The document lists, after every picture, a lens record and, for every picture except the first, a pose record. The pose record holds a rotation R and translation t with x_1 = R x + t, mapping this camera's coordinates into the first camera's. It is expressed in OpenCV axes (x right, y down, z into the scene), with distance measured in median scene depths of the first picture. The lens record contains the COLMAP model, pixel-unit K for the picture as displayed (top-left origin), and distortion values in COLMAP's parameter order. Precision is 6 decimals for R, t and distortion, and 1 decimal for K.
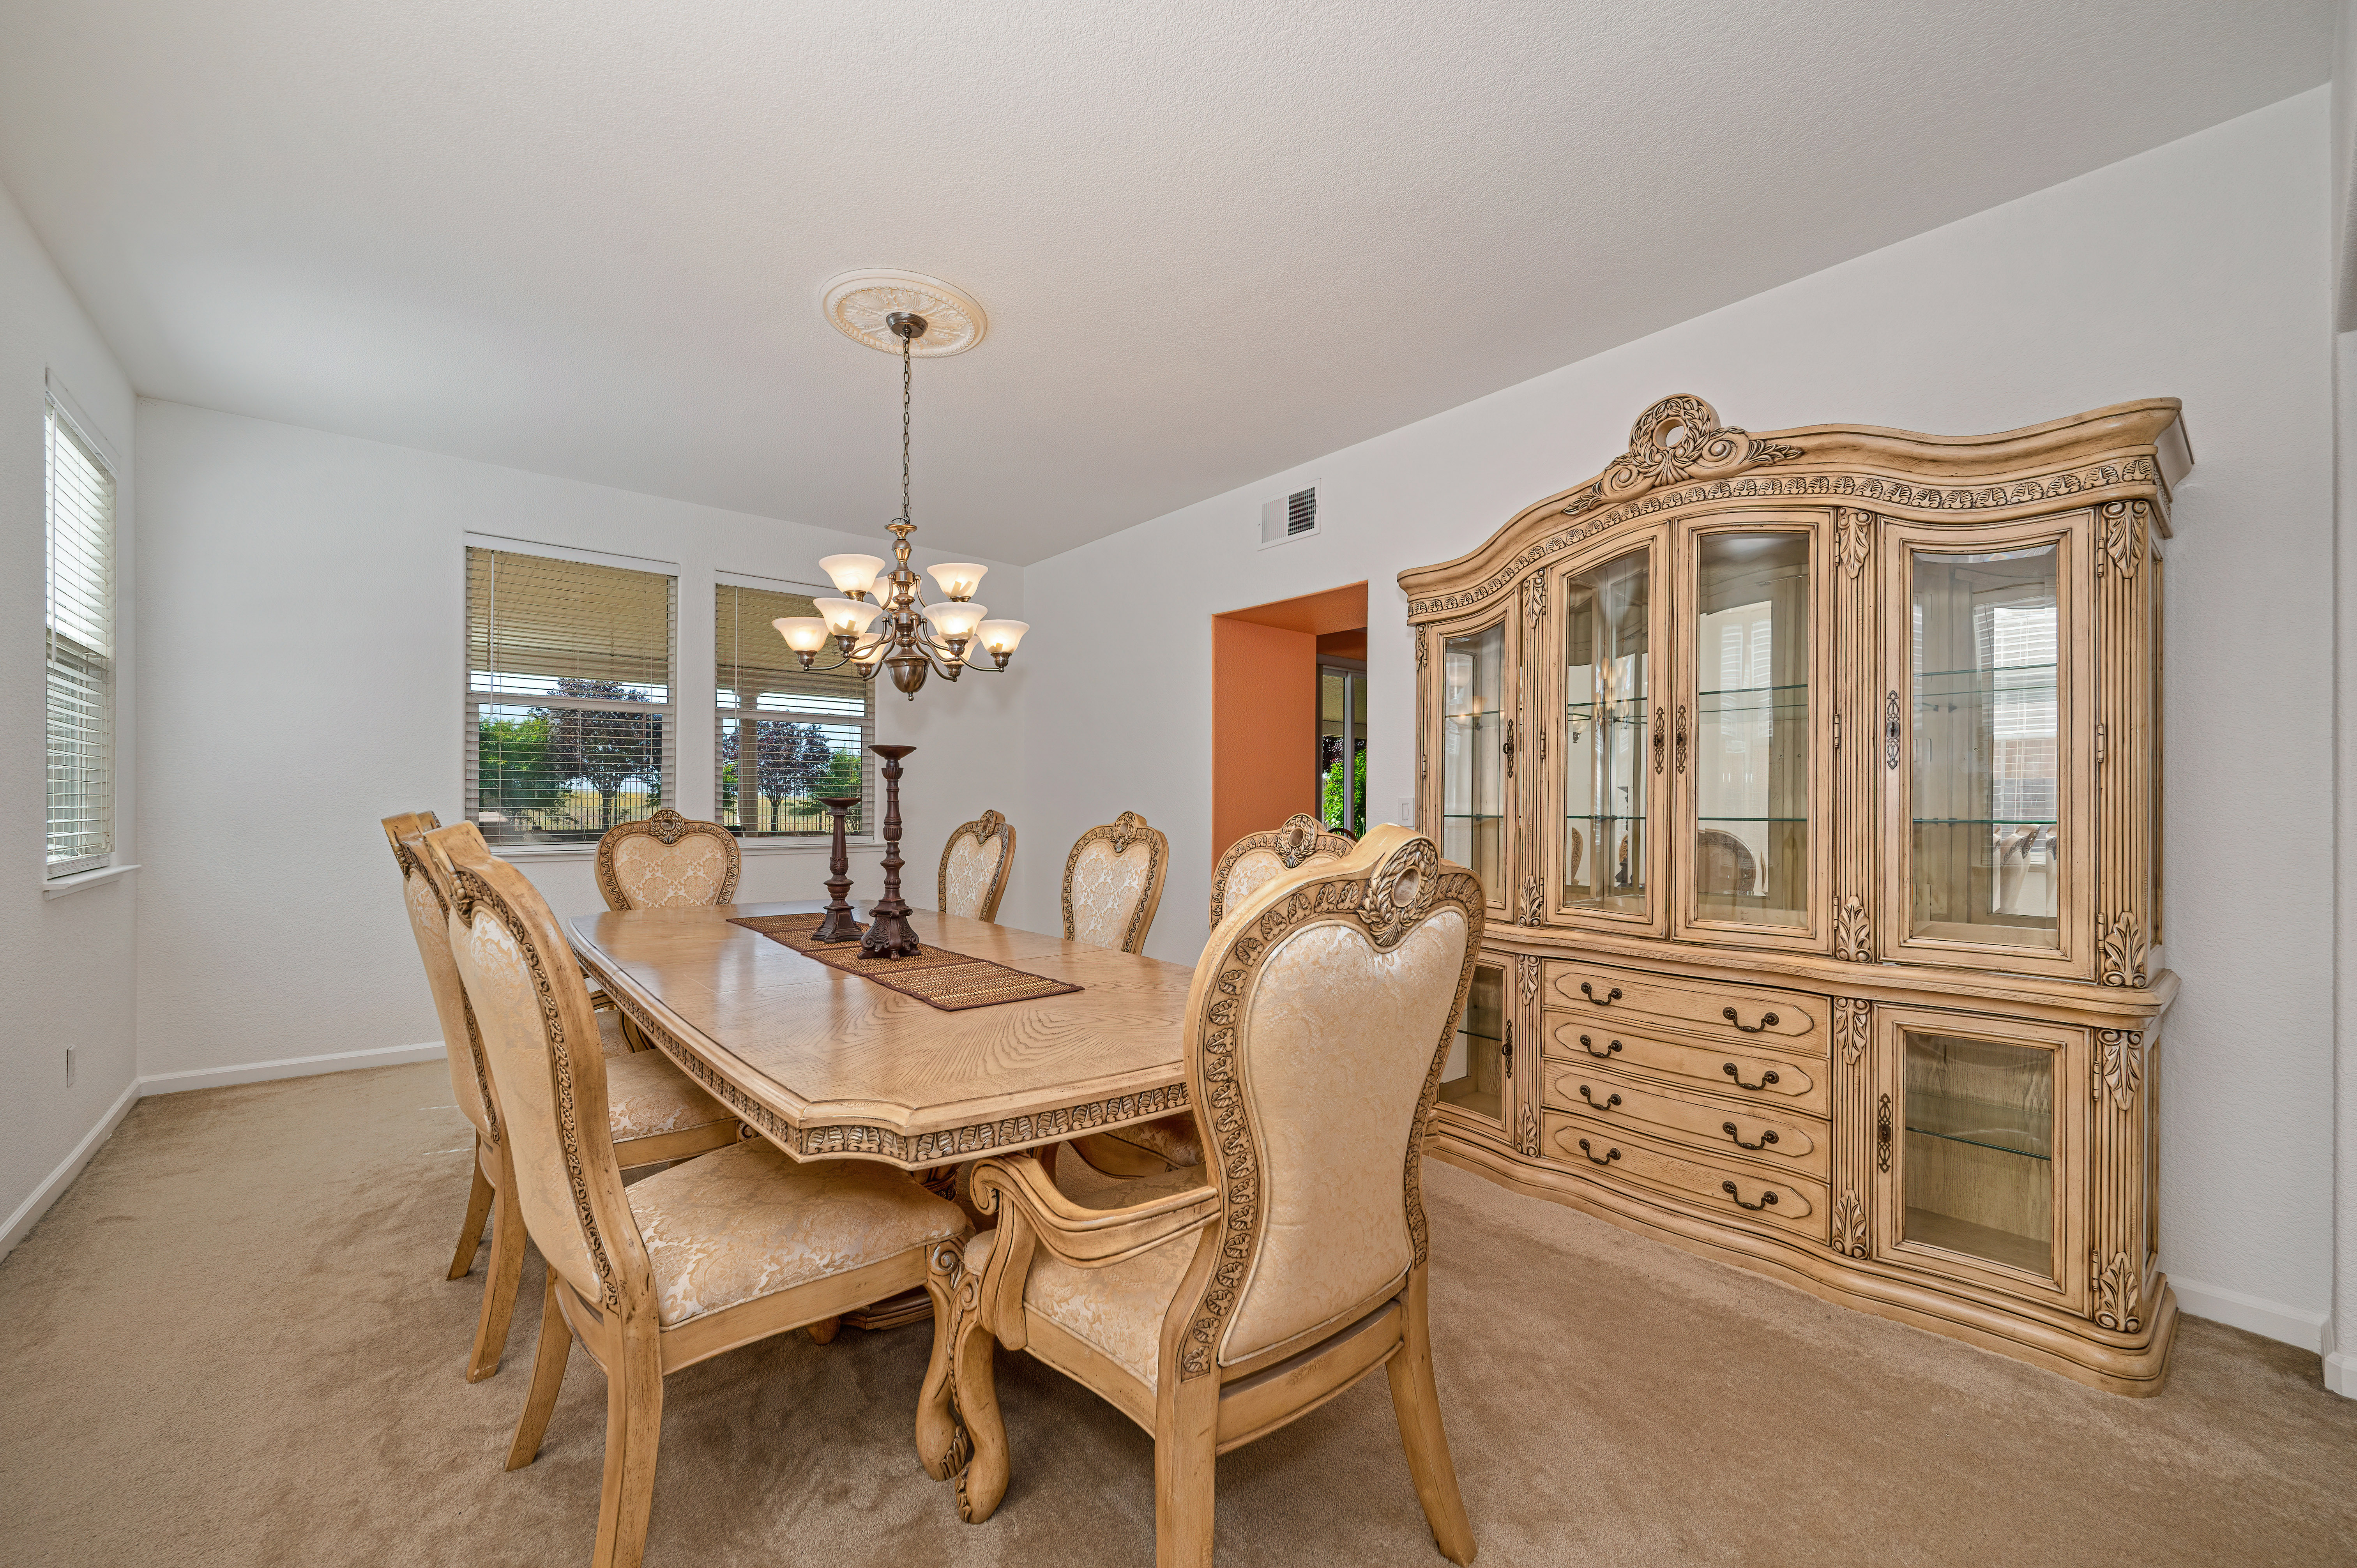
lens RADIAL K [[924.2, 0, 1174.8], [0, 924.2, 785.1], [0, 0, 1]] dist [-0.003691, 0.000195]
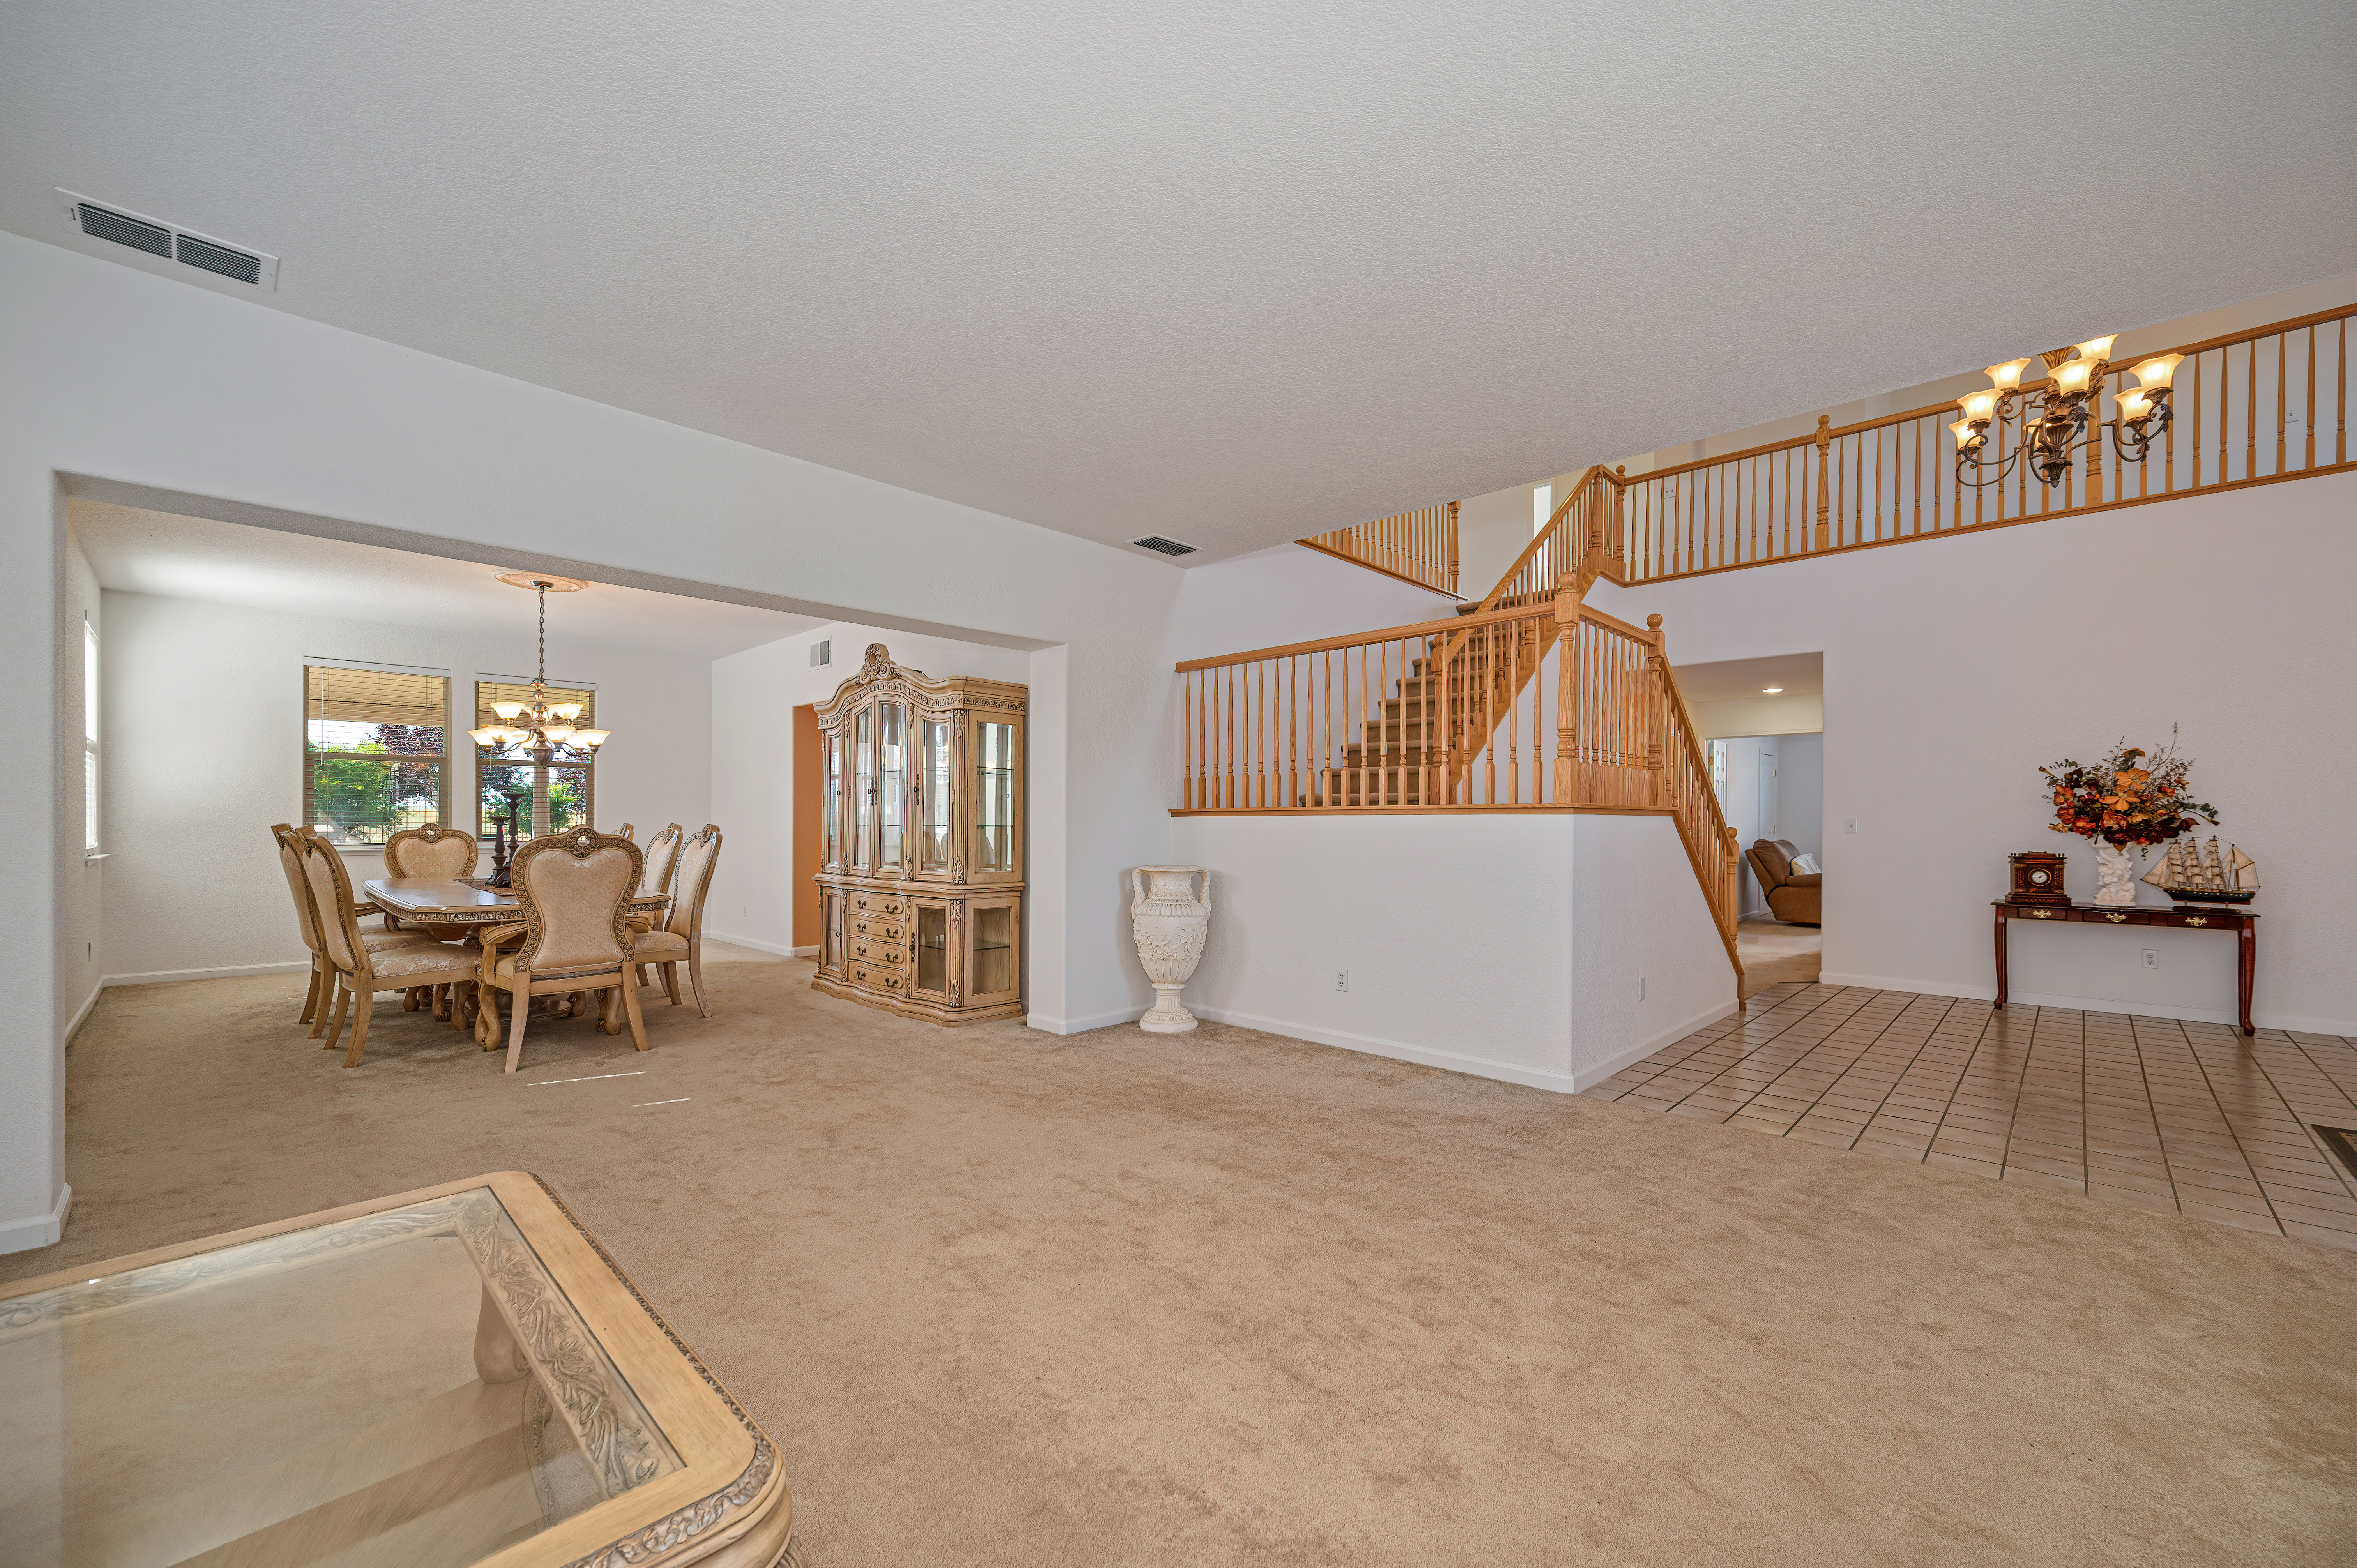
lens RADIAL K [[924.2, 0, 1183.2], [0, 924.2, 803.4], [0, 0, 1]] dist [-0.003691, 0.000195]
pose [[0.994250, 0.000078, 0.107086, 1.105504], [-0.000823, 0.999976, 0.006912, -0.036813], [-0.107083, -0.006961, 0.994226, -1.450748]]
